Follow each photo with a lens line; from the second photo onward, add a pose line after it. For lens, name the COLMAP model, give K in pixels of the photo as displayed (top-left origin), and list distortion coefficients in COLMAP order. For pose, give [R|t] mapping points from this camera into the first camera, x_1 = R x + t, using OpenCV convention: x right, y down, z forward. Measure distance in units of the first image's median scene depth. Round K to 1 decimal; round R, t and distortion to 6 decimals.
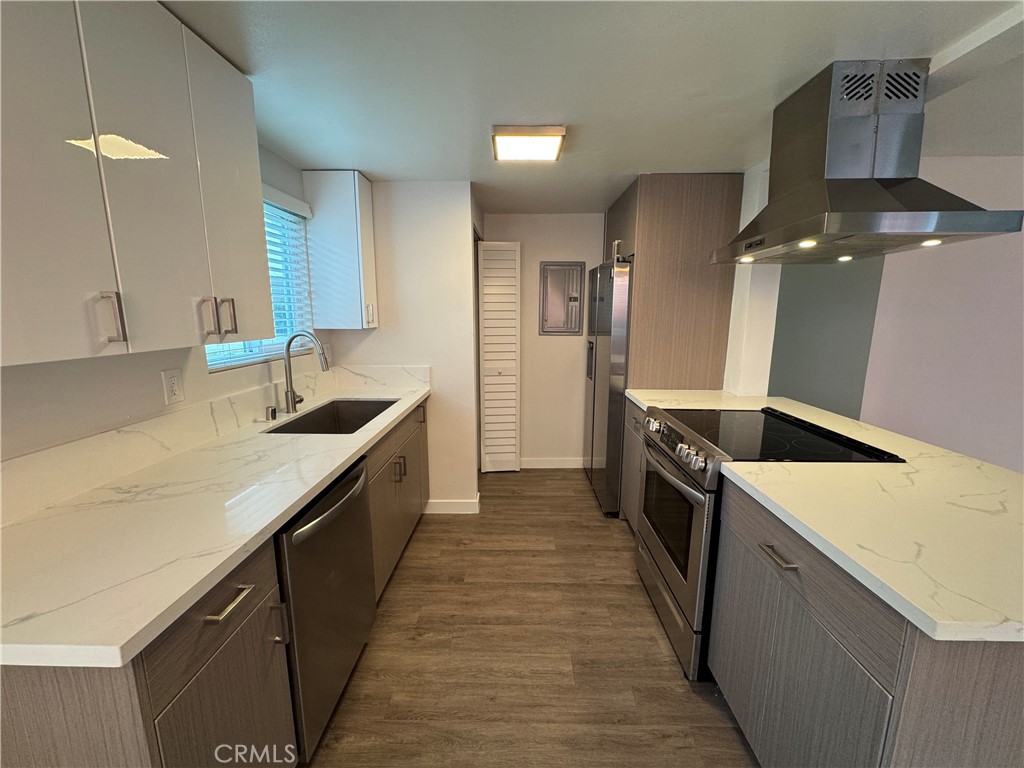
lens RADIAL K [[409.9, 0, 512.1], [0, 409.9, 383.9], [0, 0, 1]] dist [-0.003651, 0.000305]
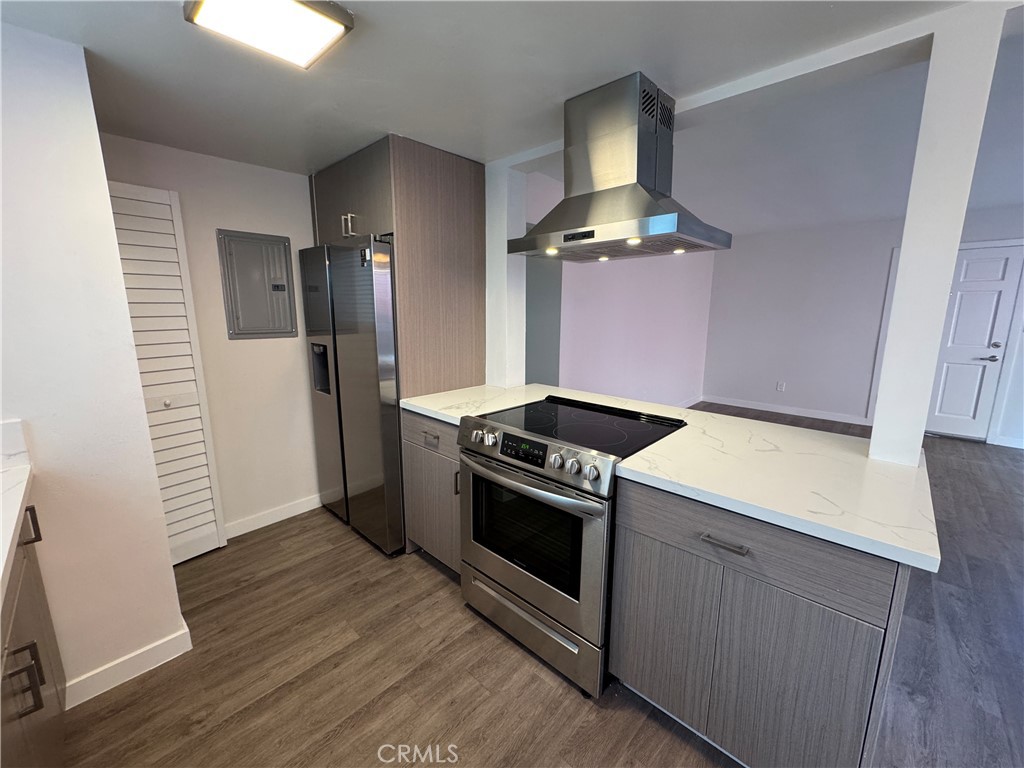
lens RADIAL K [[409.9, 0, 511.5], [0, 409.9, 382.3], [0, 0, 1]] dist [-0.003651, 0.000305]
pose [[0.671323, -0.135652, 0.728645, -0.169354], [0.126672, 0.989643, 0.067534, -0.049533], [-0.730260, 0.046962, 0.681554, 0.282115]]
